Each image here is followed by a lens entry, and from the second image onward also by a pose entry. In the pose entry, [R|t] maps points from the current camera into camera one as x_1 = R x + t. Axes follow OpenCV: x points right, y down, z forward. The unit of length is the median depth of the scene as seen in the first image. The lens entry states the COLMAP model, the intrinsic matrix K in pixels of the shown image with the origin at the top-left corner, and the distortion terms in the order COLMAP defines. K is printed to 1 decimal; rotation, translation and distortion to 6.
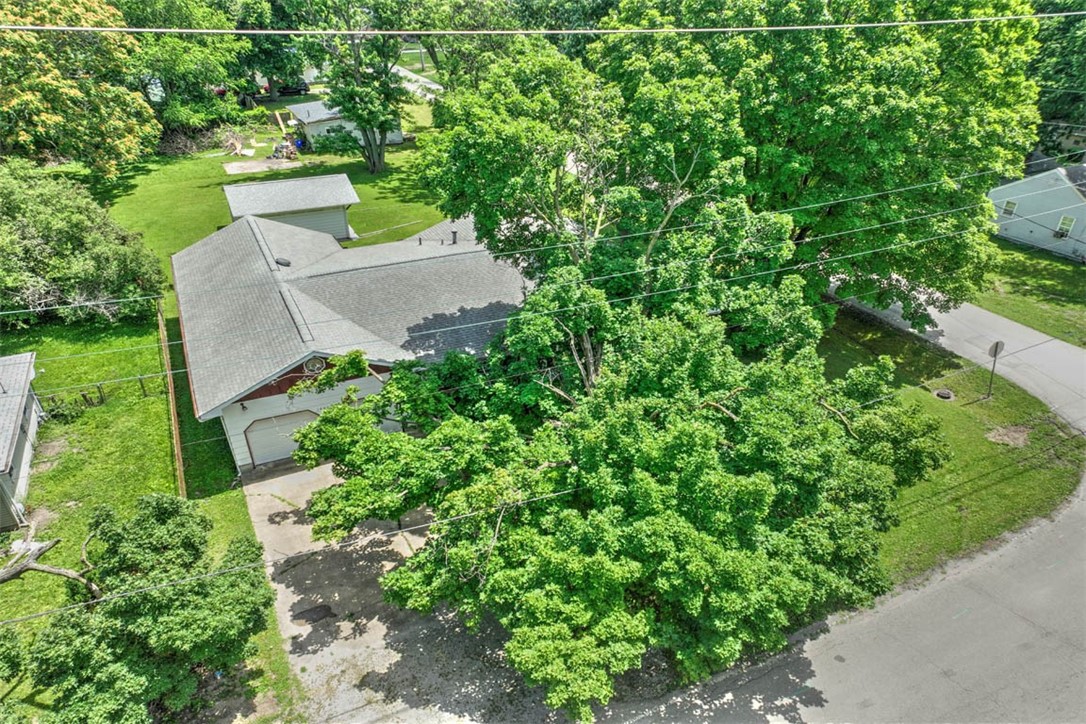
lens RADIAL K [[775.7, 0, 543.0], [0, 775.7, 362.0], [0, 0, 1]] dist [0.005240, 0.004965]
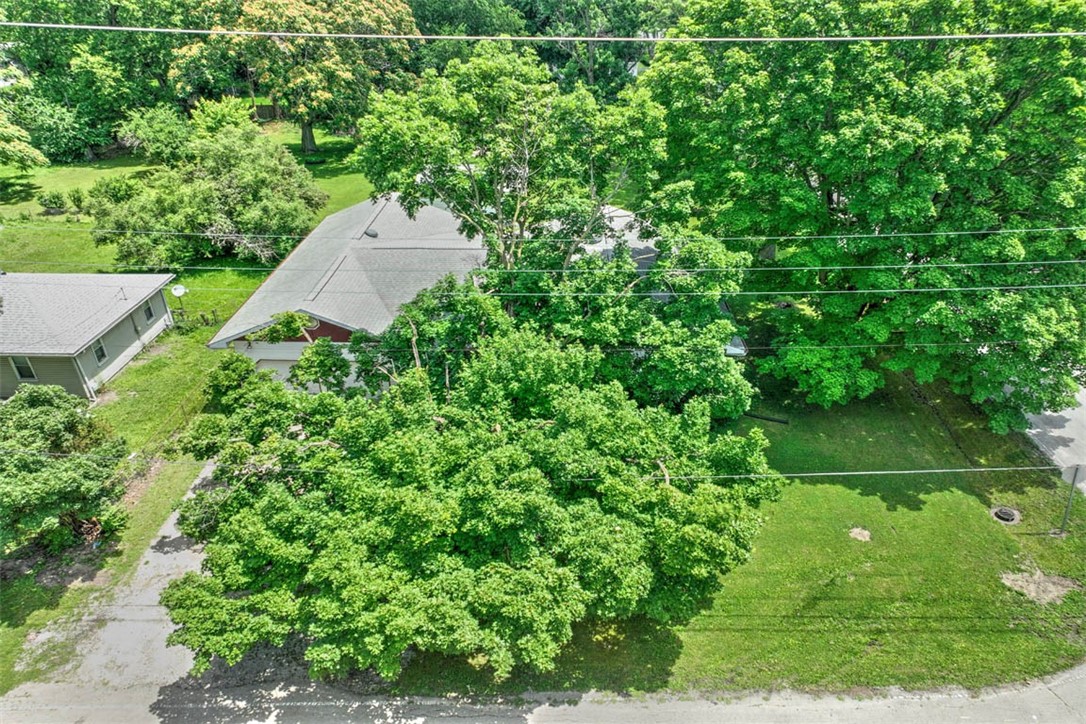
lens RADIAL K [[775.7, 0, 543.0], [0, 775.7, 362.0], [0, 0, 1]] dist [0.005240, 0.004965]
pose [[0.892975, 0.205840, -0.400283, 0.376190], [-0.207446, 0.977434, 0.039850, -0.043473], [0.399453, 0.047452, 0.915525, 0.085460]]
